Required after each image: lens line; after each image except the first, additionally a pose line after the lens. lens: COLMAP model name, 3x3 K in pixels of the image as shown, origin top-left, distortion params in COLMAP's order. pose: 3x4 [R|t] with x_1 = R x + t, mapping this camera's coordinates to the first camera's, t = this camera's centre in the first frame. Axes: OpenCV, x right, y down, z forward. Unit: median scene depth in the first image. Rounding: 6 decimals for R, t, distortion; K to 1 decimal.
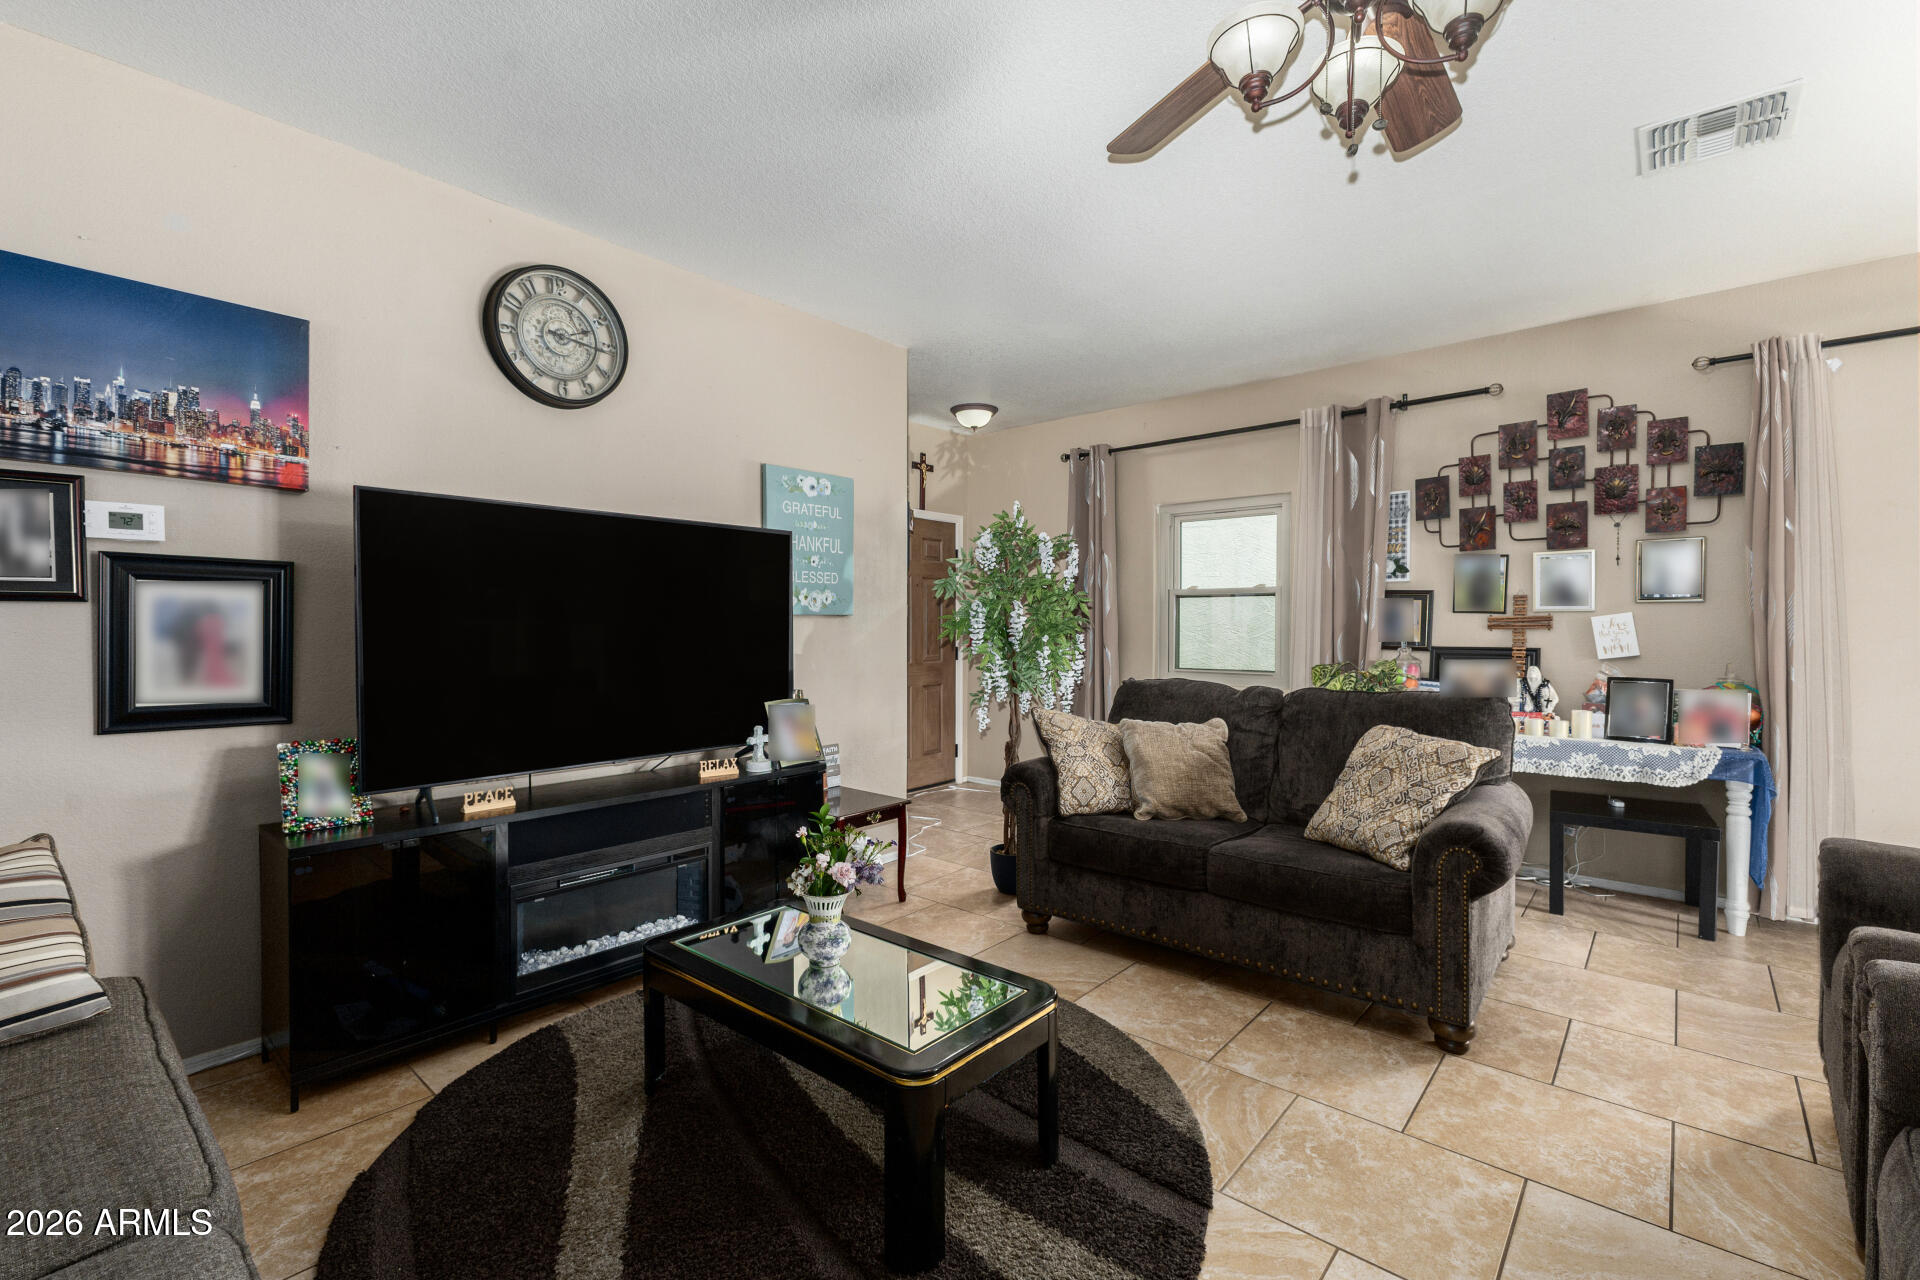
lens RADIAL K [[846.6, 0, 960.0], [0, 846.6, 640.0], [0, 0, 1]] dist [0.002184, 0.000016]
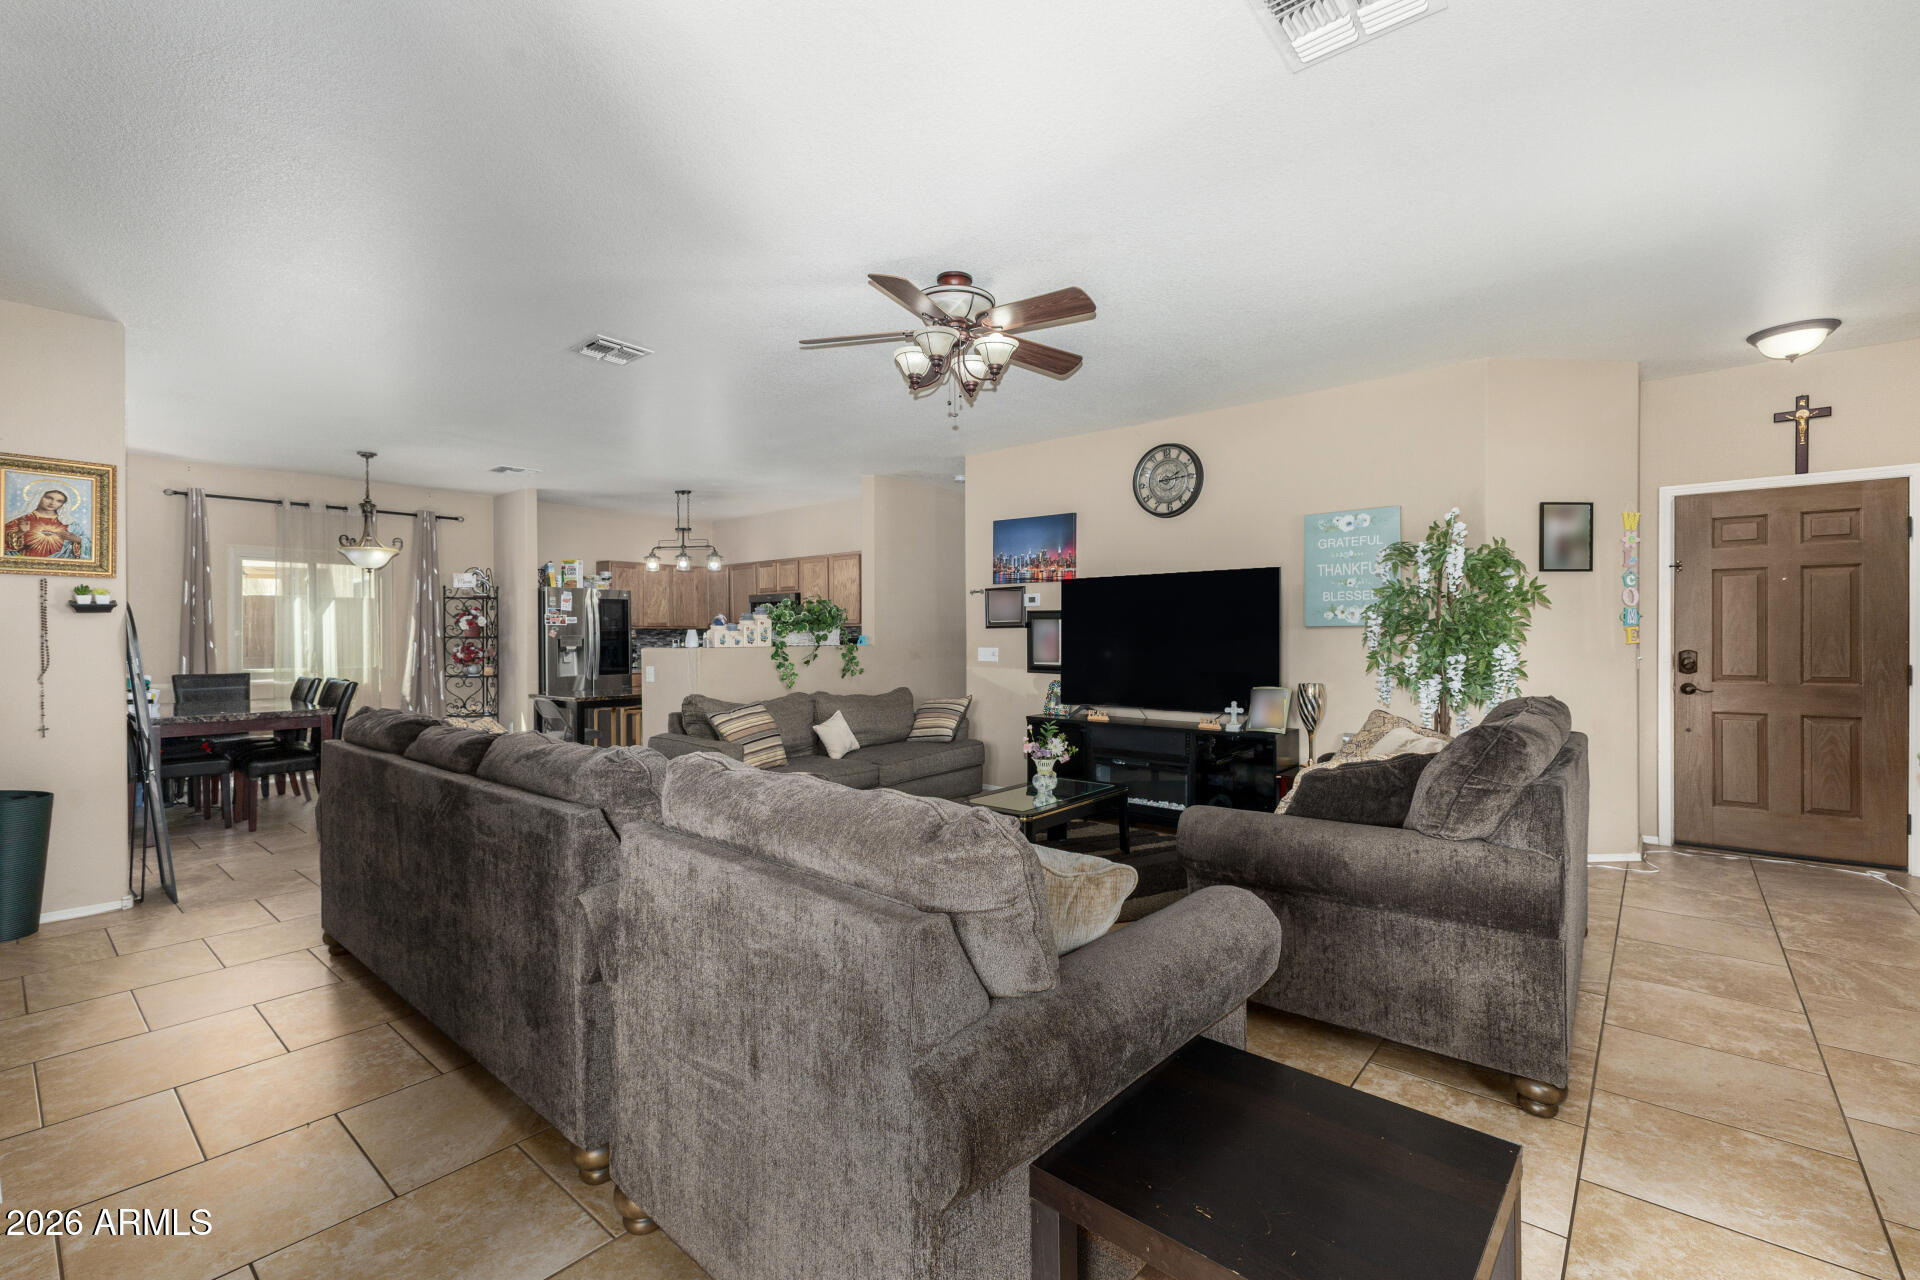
lens RADIAL K [[846.6, 0, 960.0], [0, 846.6, 640.0], [0, 0, 1]] dist [0.002184, 0.000016]
pose [[-0.012710, 0.004299, -0.999910, 1.430284], [-0.013693, 0.999896, 0.004473, -0.008625], [0.999825, 0.013749, -0.012650, 0.587281]]
